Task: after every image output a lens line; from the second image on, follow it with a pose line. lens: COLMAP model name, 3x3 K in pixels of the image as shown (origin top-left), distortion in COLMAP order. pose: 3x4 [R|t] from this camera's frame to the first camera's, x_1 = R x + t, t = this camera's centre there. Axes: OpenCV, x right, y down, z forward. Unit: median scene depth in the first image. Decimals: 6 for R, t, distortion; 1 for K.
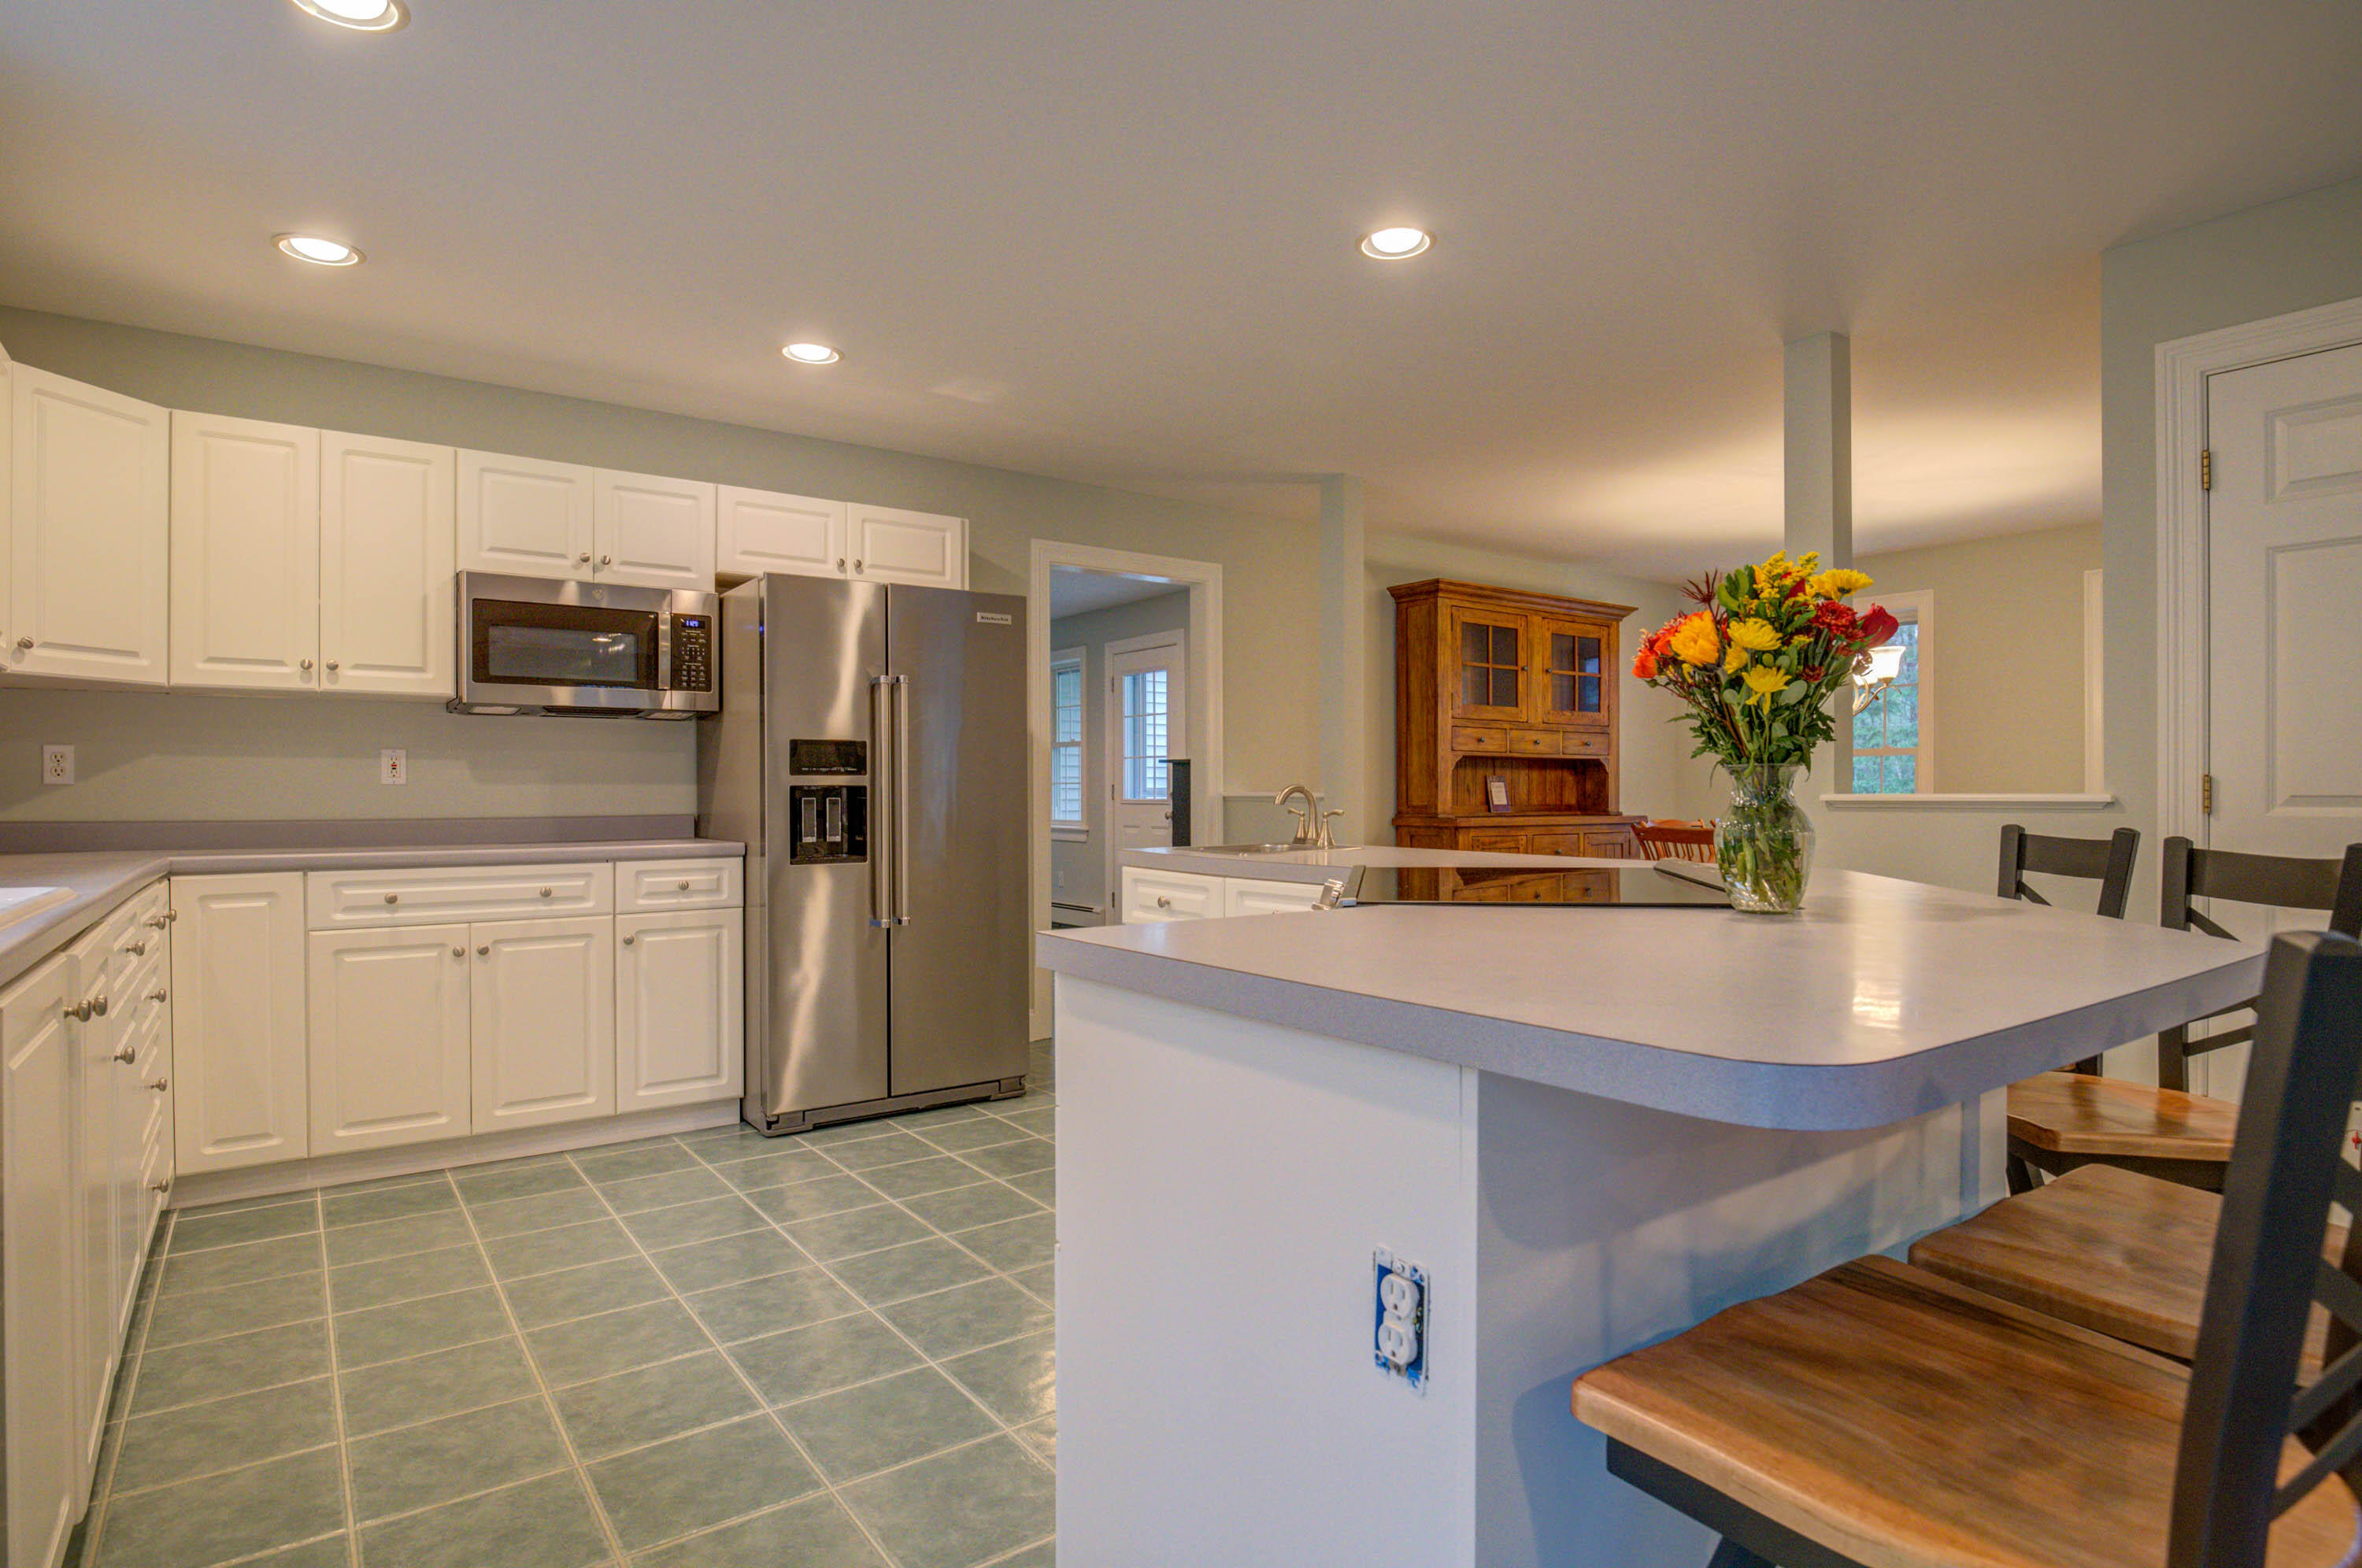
lens RADIAL K [[1254.8, 0, 1185.7], [0, 1254.8, 791.5], [0, 0, 1]] dist [-0.004278, -0.000806]
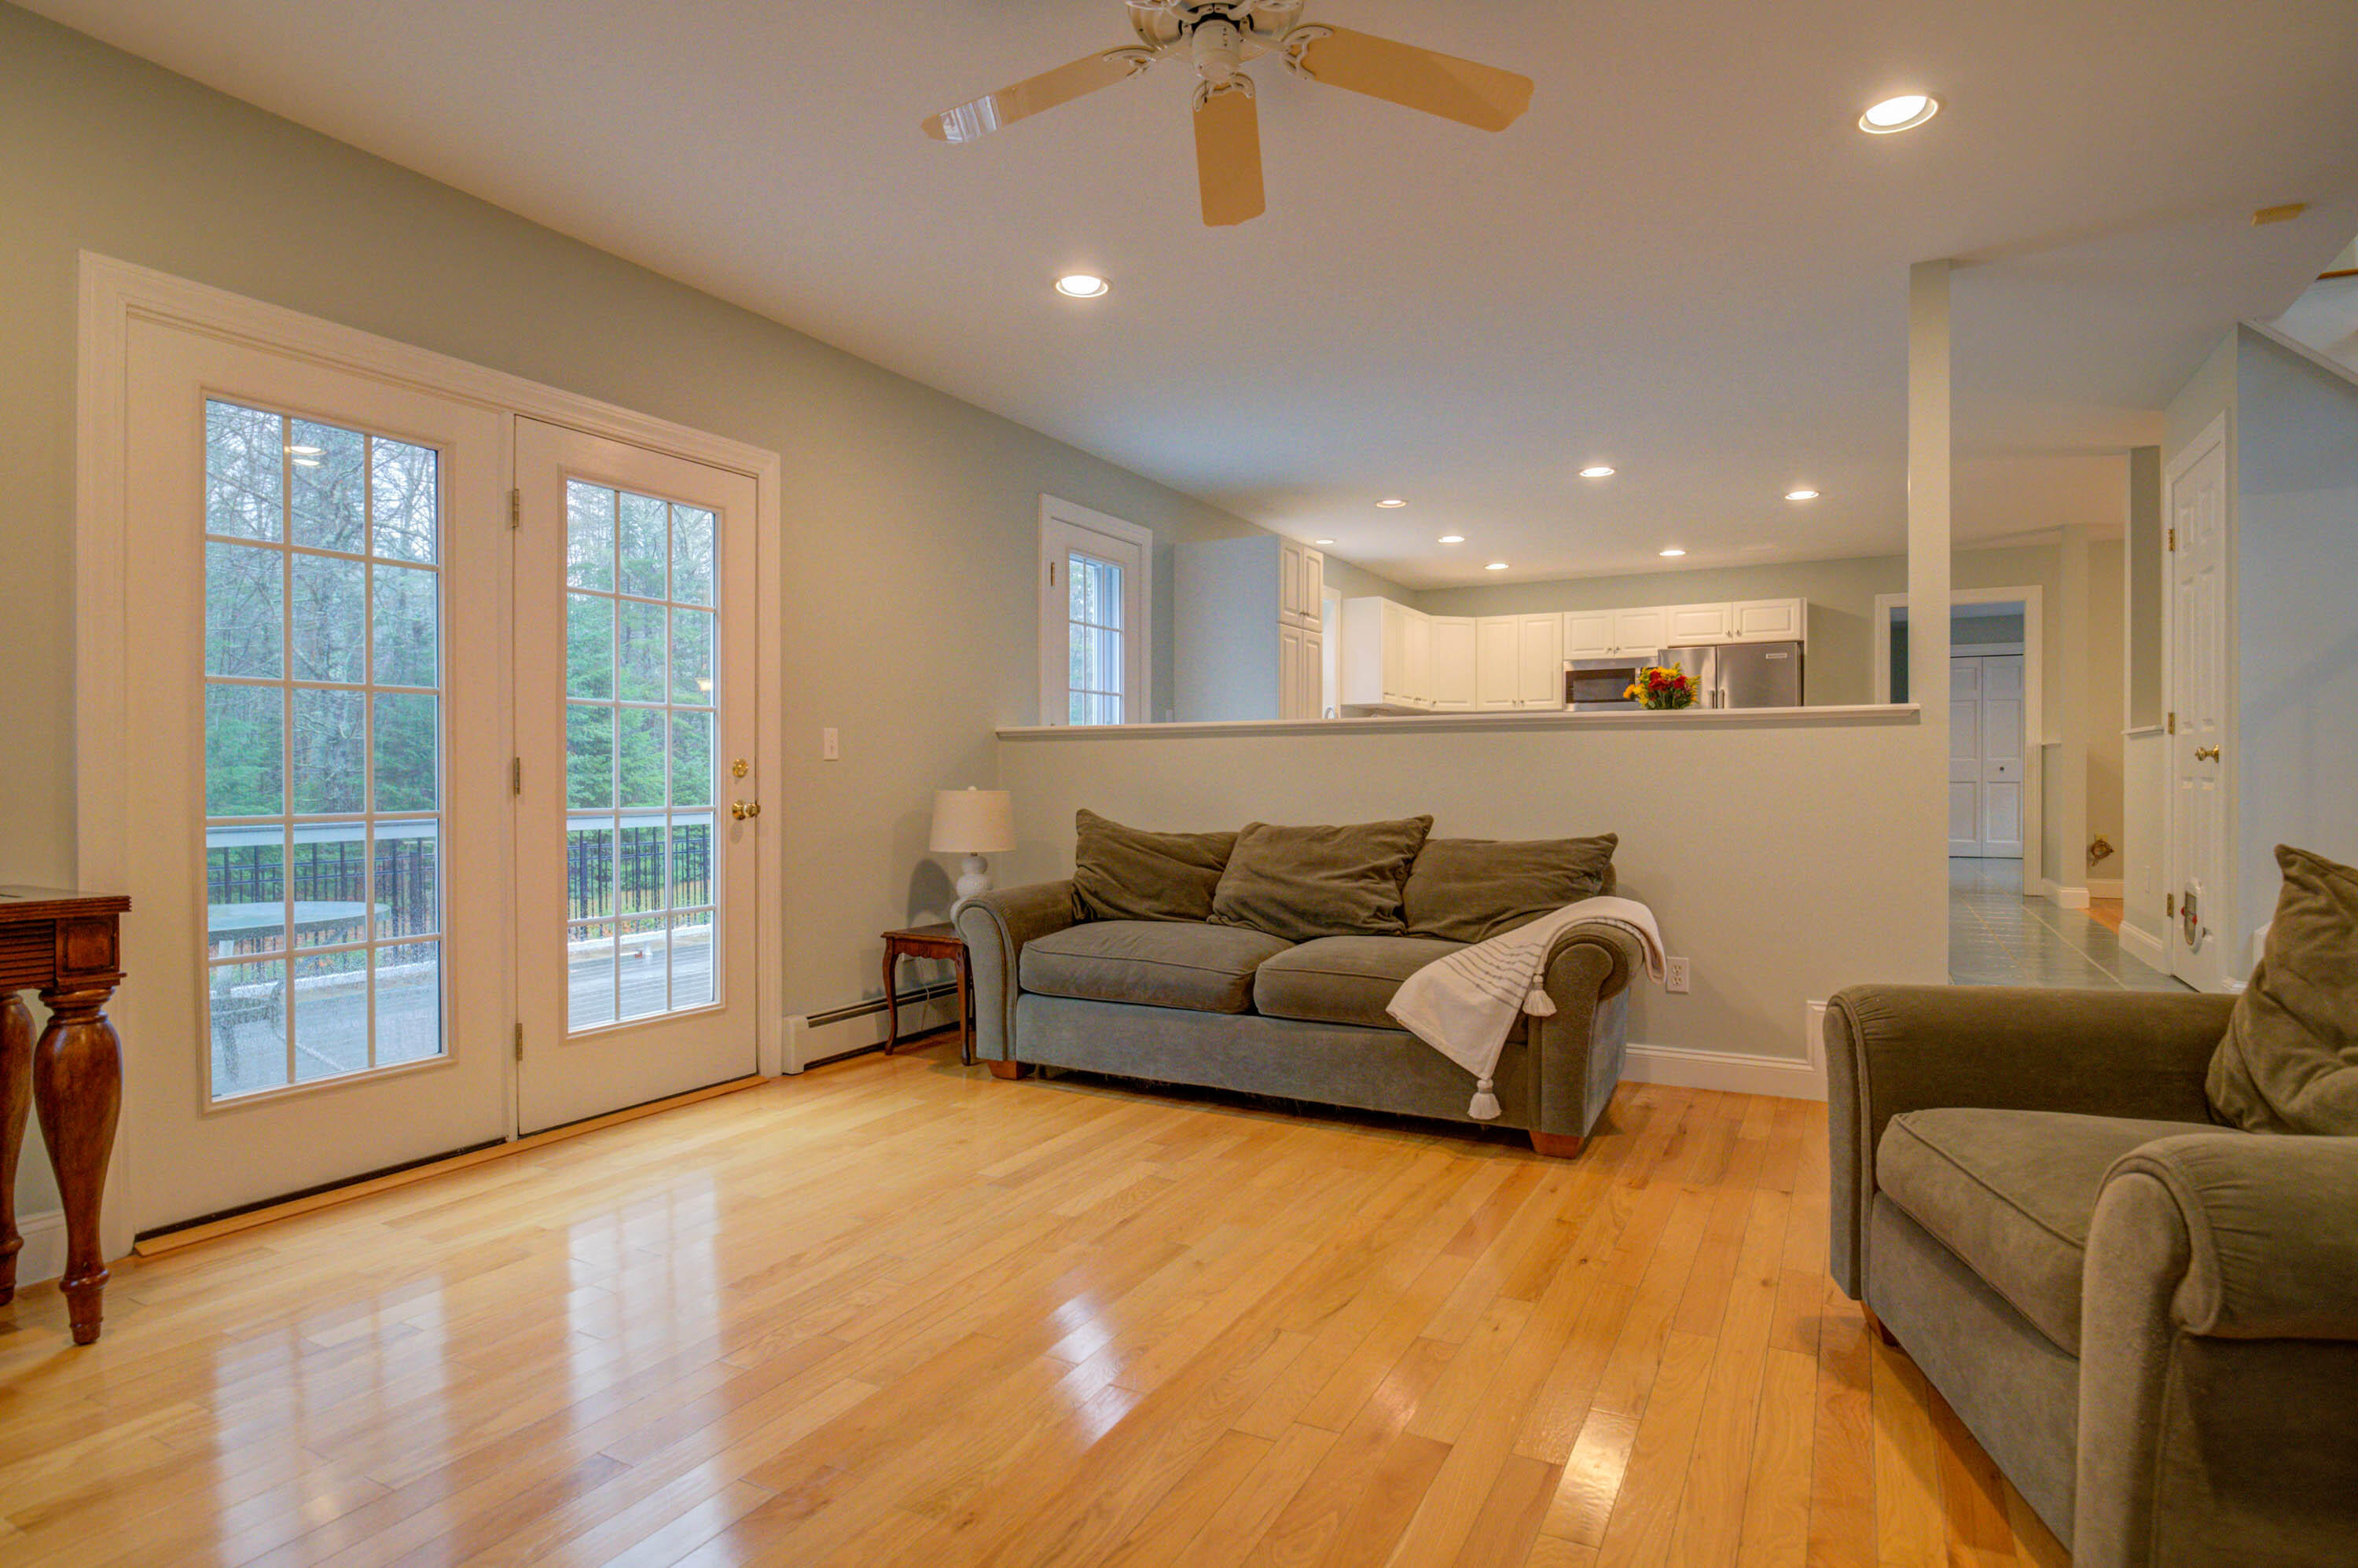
lens RADIAL K [[1252.8, 0, 1180.7], [0, 1252.8, 781.3], [0, 0, 1]] dist [-0.004278, -0.000806]
pose [[0.429624, 0.011149, -0.902939, 1.379207], [0.003987, 0.999891, 0.014244, 0.032278], [0.902999, -0.009720, 0.429533, -0.798875]]
